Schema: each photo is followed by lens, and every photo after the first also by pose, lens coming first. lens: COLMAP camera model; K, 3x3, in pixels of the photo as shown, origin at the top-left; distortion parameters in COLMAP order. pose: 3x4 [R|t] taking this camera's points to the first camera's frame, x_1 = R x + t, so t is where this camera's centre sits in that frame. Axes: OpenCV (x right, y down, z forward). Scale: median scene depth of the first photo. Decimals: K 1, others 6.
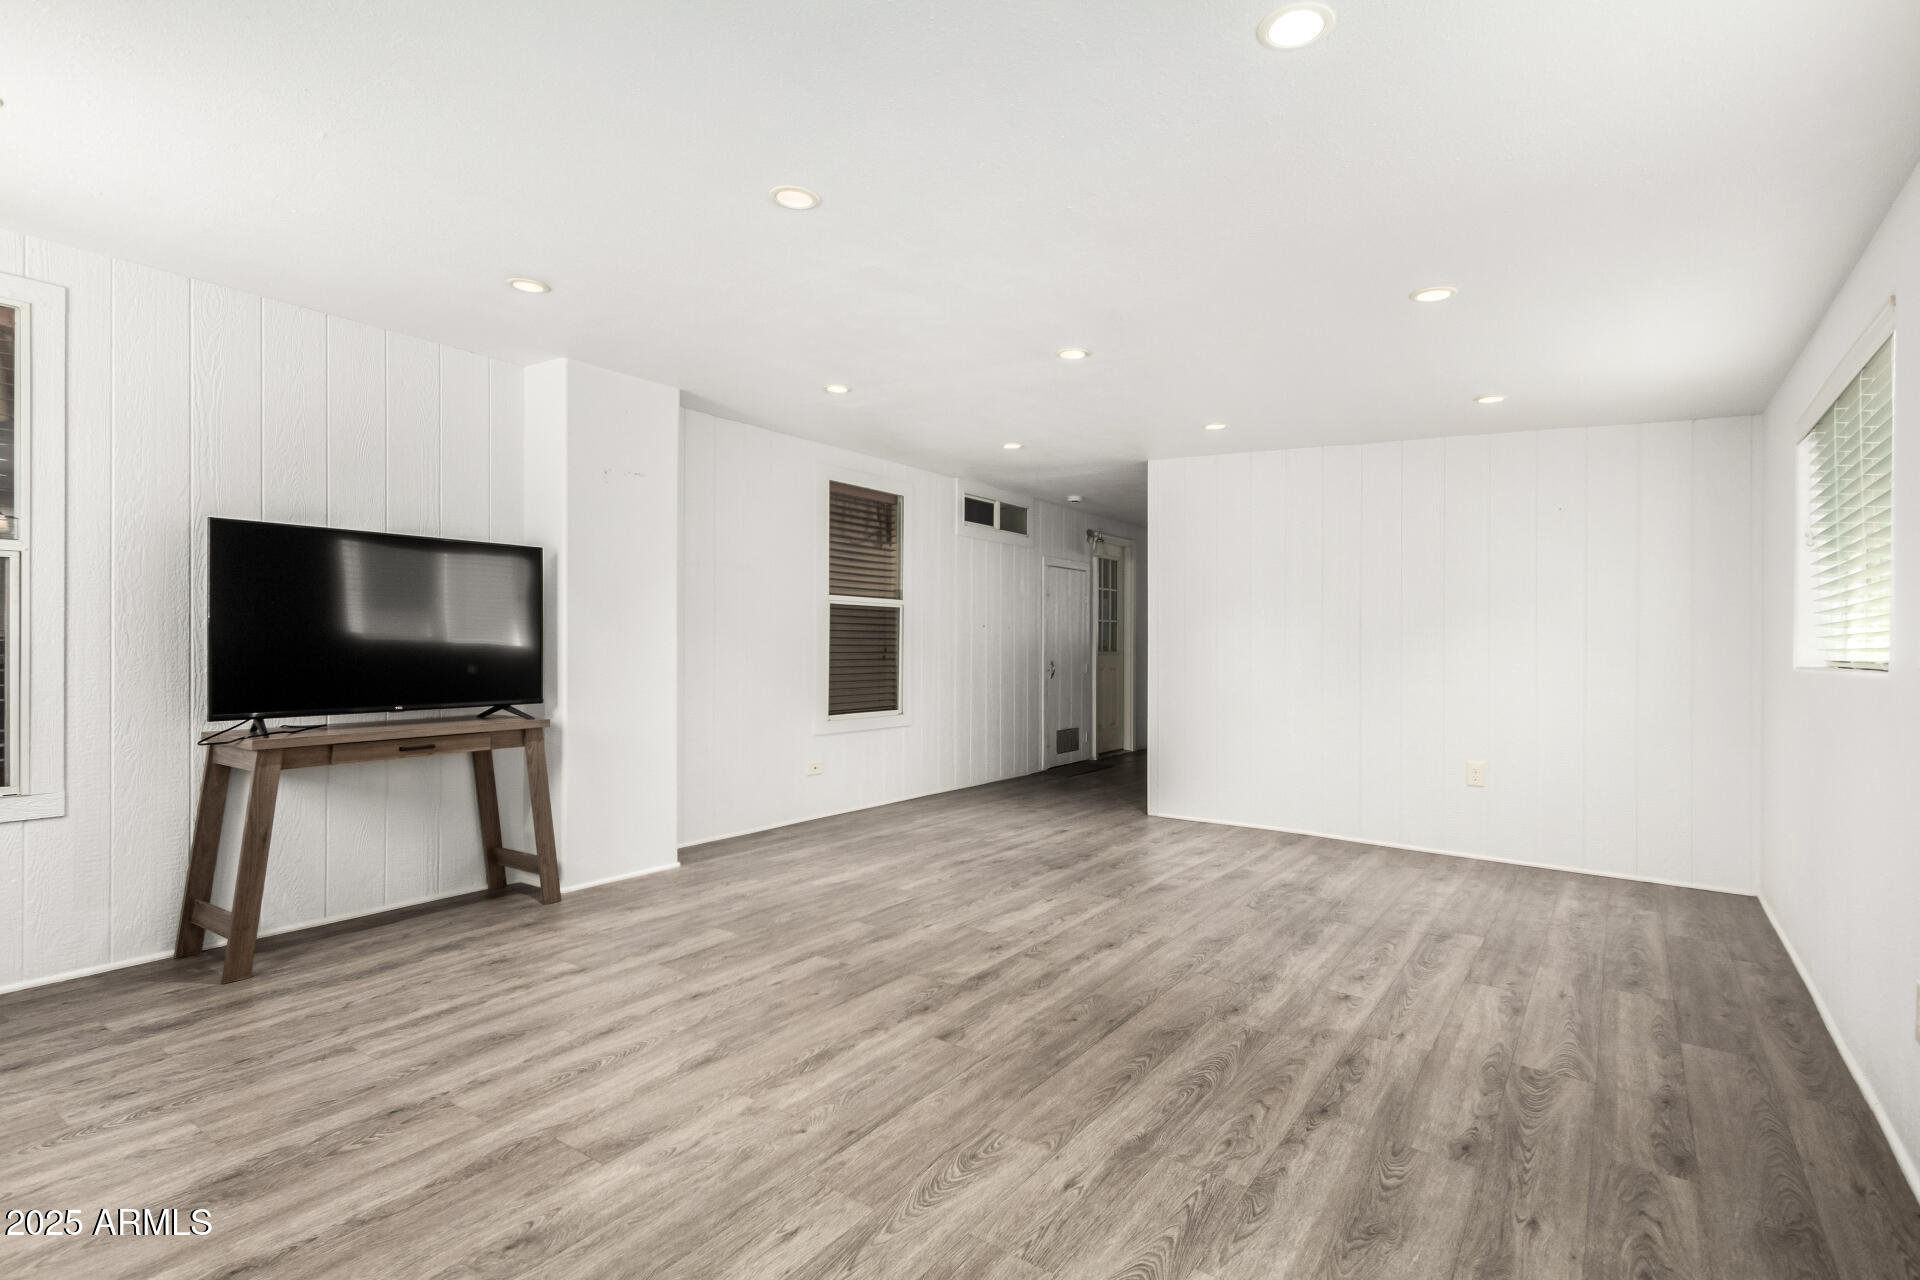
lens RADIAL K [[935.1, 0, 960.7], [0, 935.1, 647.9], [0, 0, 1]] dist [0.005801, -0.000489]
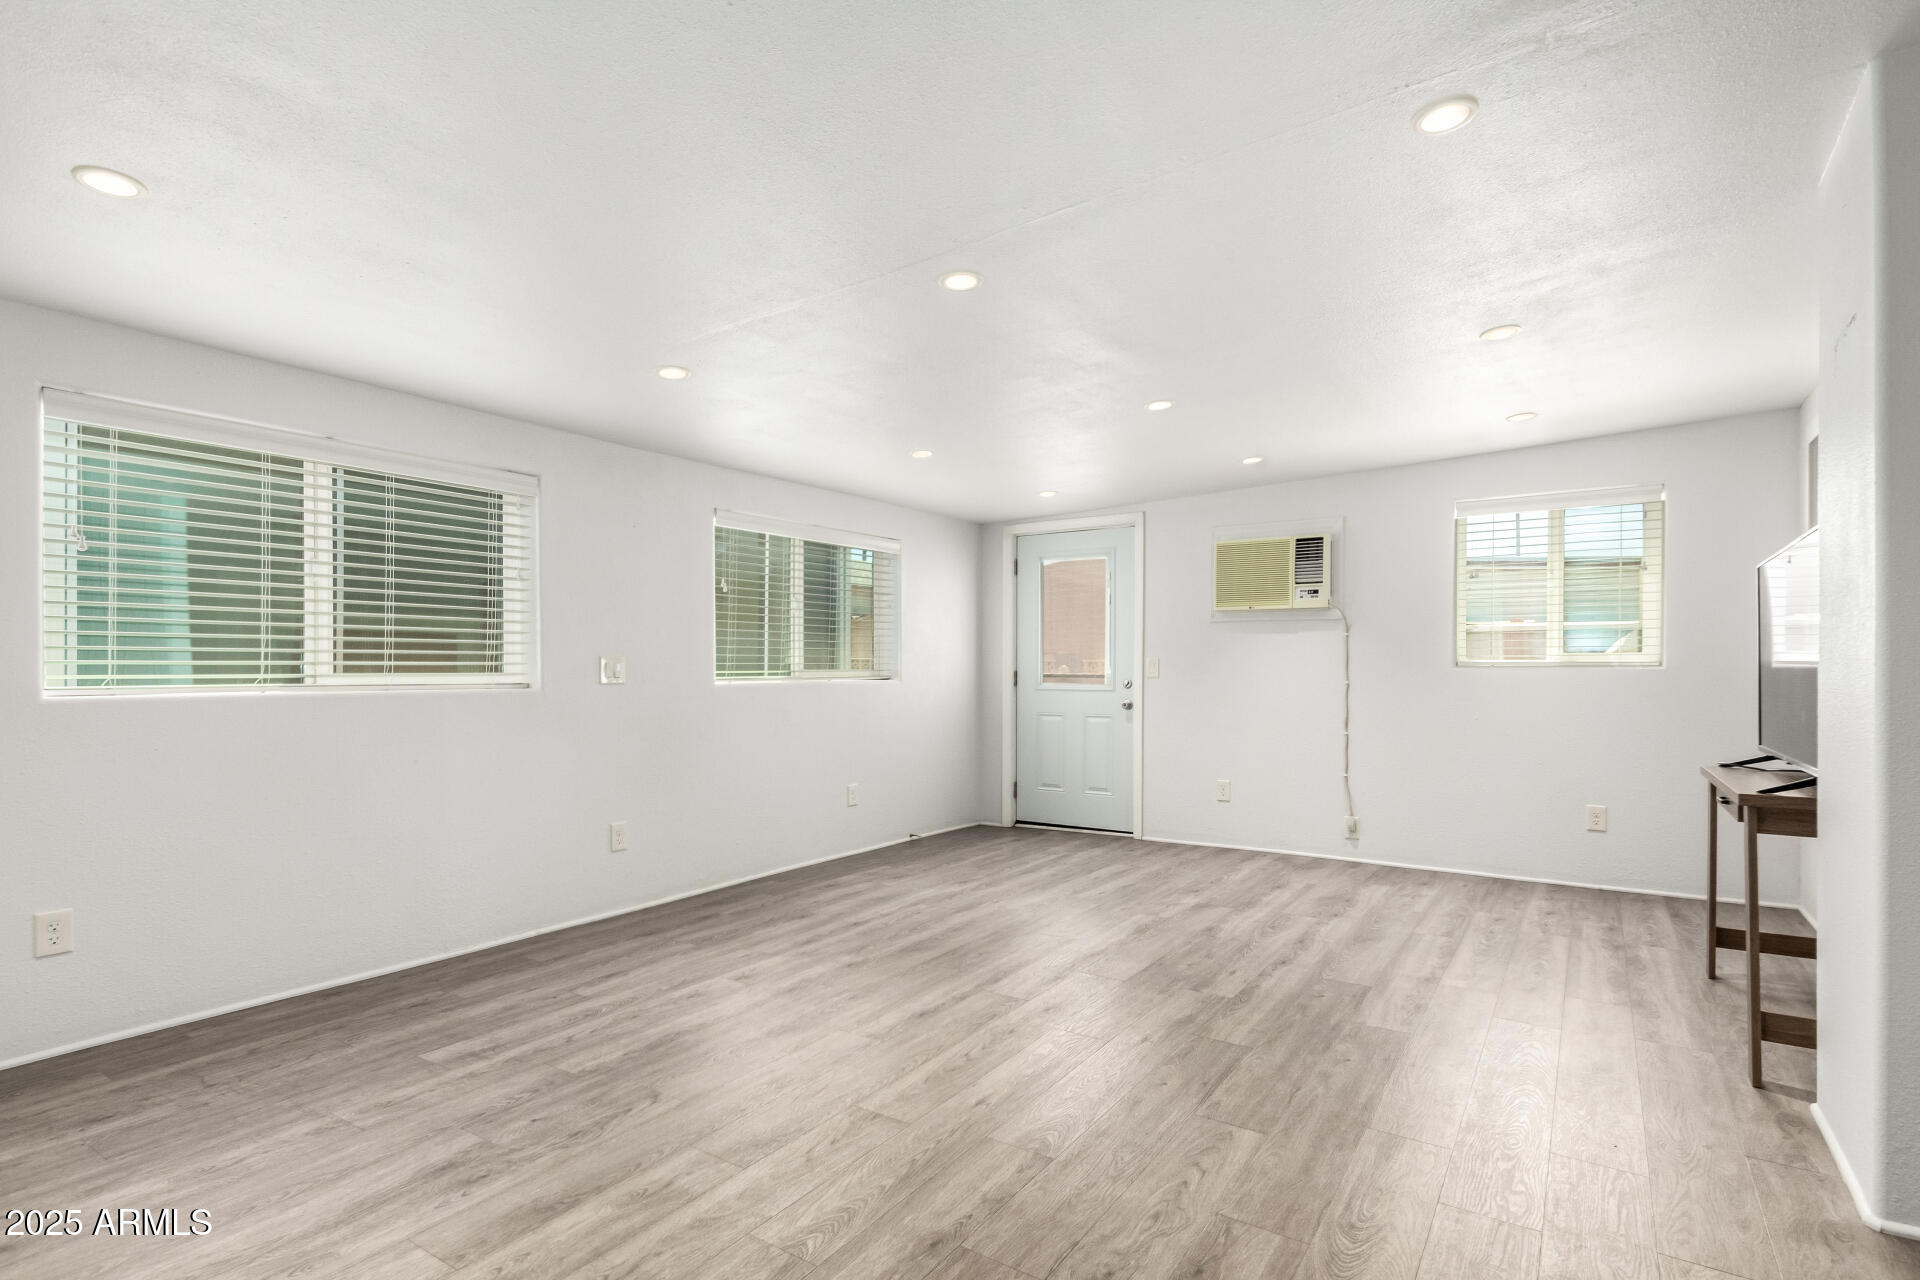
lens RADIAL K [[931.3, 0, 965.0], [0, 931.3, 681.0], [0, 0, 1]] dist [0.005120, 0.000133]
pose [[-0.999724, -0.007508, -0.022263, 0.170851], [-0.007762, 0.999906, 0.011304, -0.009641], [0.022176, 0.011474, -0.999688, 2.265934]]
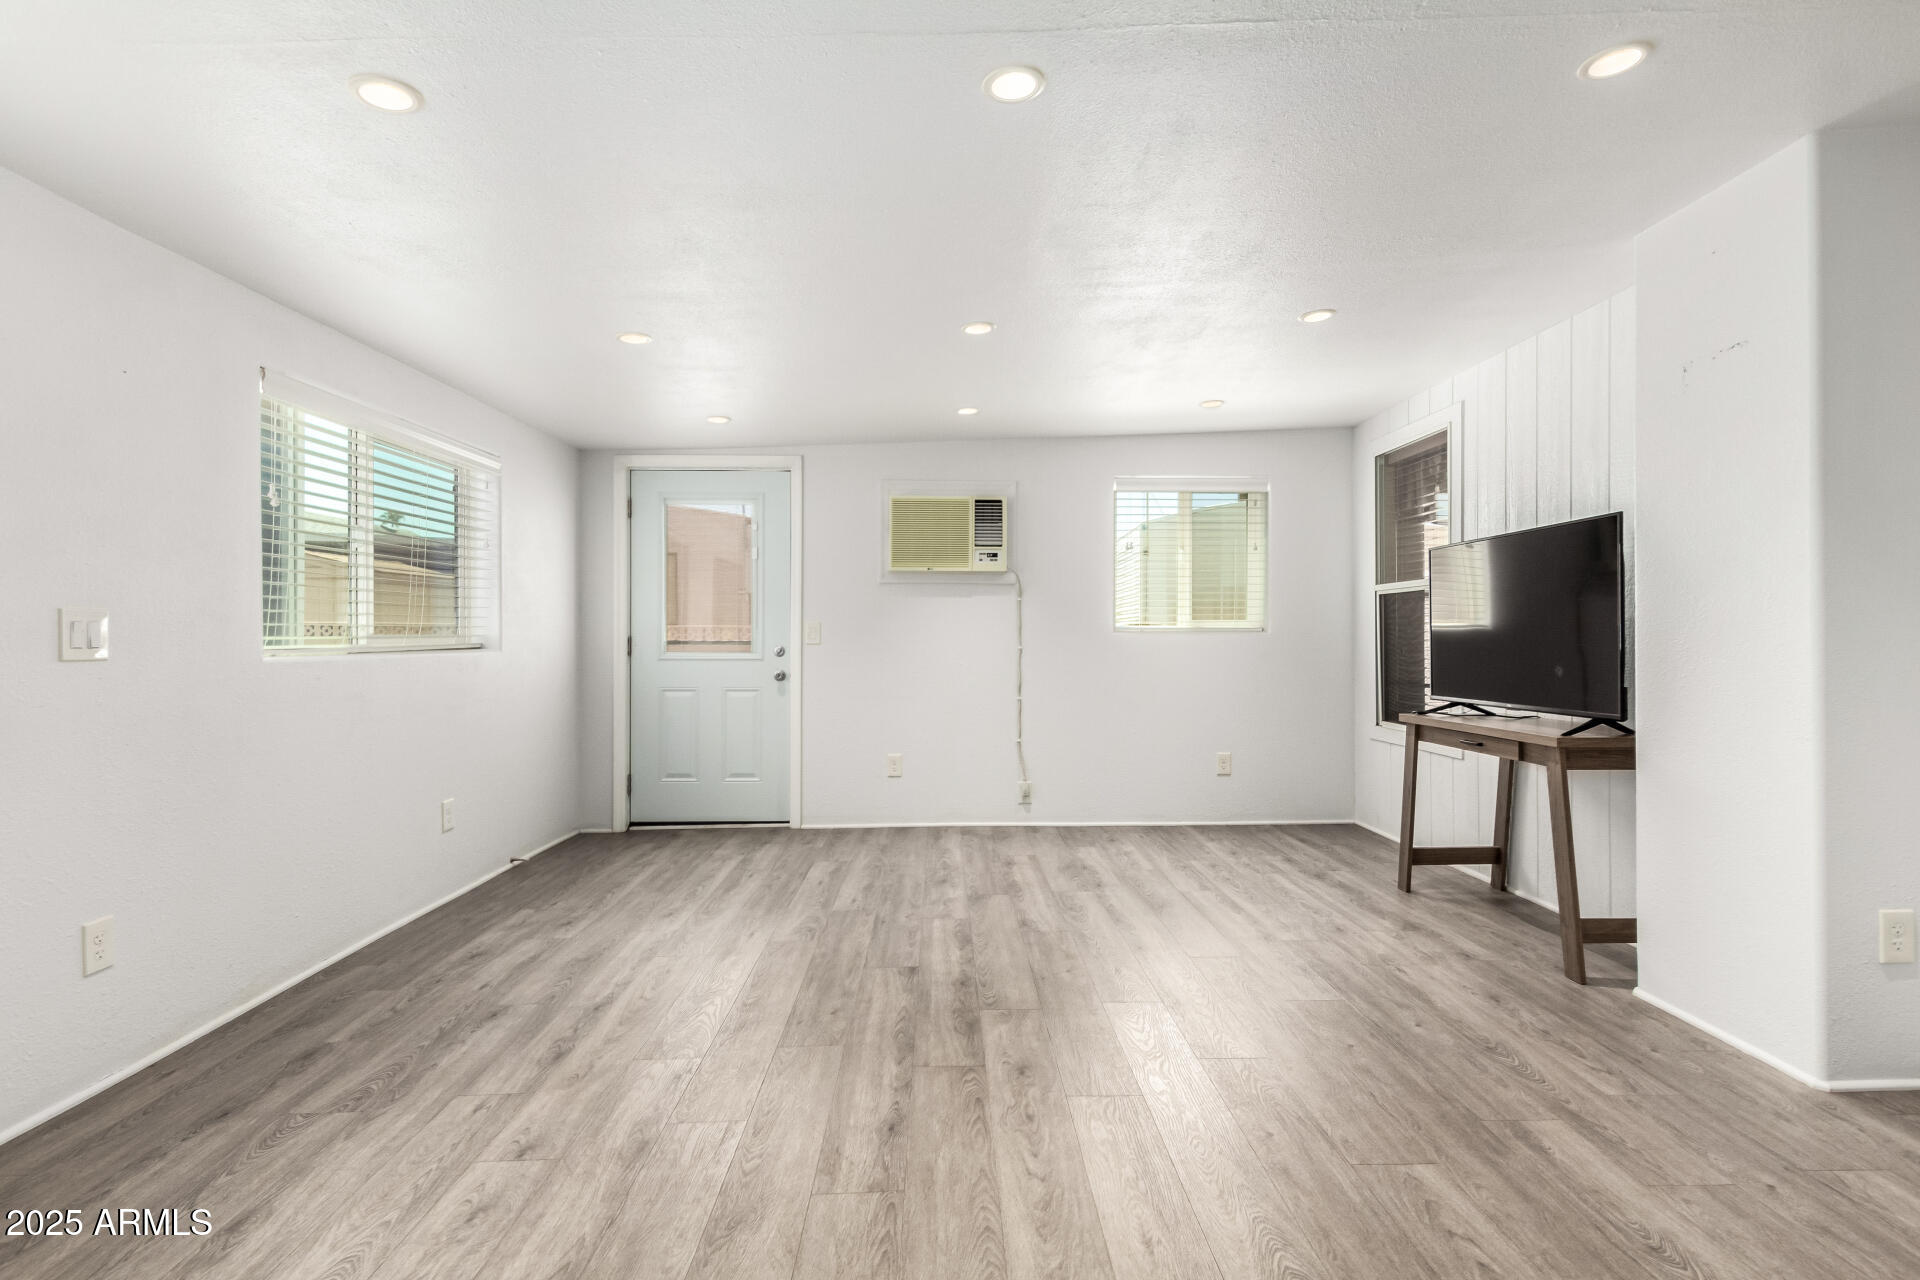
lens RADIAL K [[935.1, 0, 960.7], [0, 935.1, 647.9], [0, 0, 1]] dist [0.005801, -0.000489]
pose [[-0.804387, 0.001151, -0.594105, 0.591078], [-0.004307, 0.999961, 0.007768, -0.004875], [0.594090, 0.008808, -0.804350, 1.833504]]
